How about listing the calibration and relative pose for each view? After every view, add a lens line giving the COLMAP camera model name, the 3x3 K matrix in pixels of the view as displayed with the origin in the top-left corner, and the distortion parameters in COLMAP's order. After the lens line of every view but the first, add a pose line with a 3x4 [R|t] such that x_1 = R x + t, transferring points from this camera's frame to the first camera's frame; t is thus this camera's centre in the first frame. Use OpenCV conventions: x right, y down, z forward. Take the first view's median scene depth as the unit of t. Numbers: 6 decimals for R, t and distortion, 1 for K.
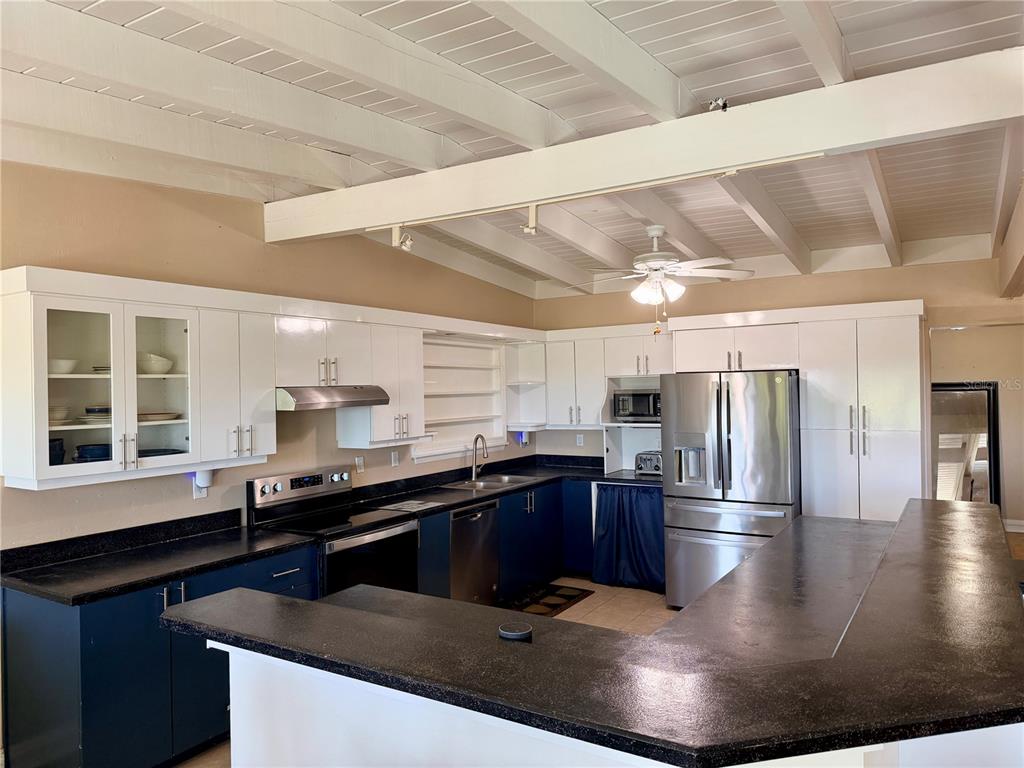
lens RADIAL K [[722.5, 0, 518.3], [0, 722.5, 384.0], [0, 0, 1]] dist [0.045081, -0.049742]
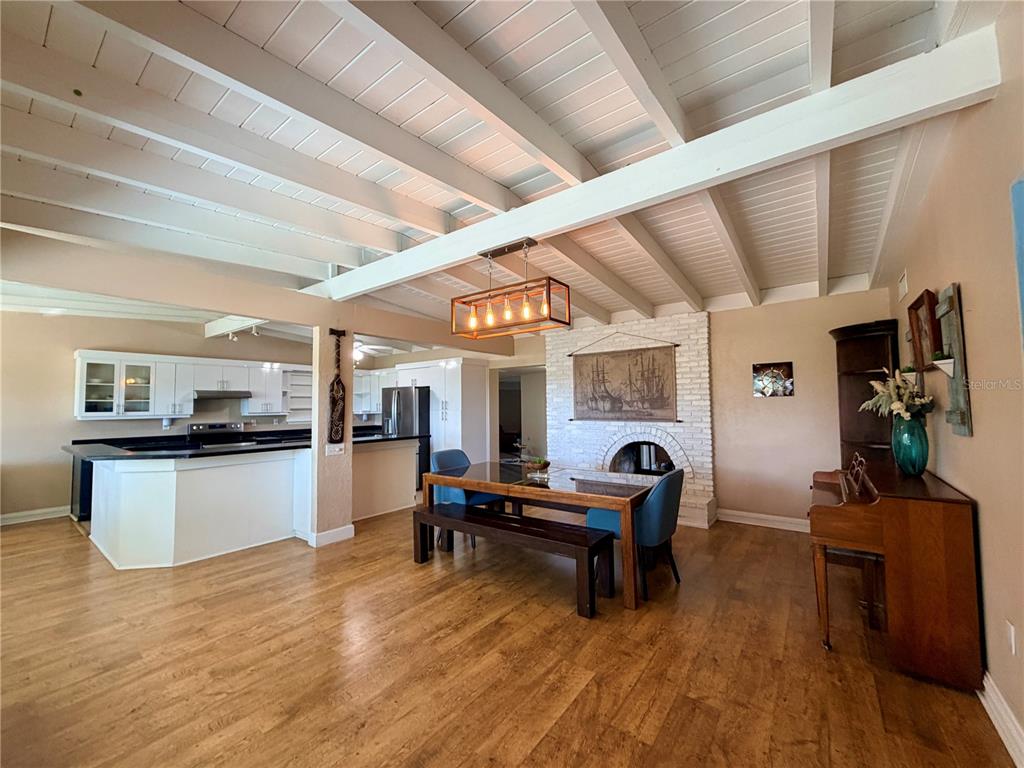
lens RADIAL K [[412.5, 0, 506.9], [0, 412.5, 381.0], [0, 0, 1]] dist [0.001699, 0.000103]
pose [[0.994587, -0.001117, -0.103905, 1.088092], [-0.004716, 0.998427, -0.055875, 0.055025], [0.103804, 0.056062, 0.993017, -0.479141]]
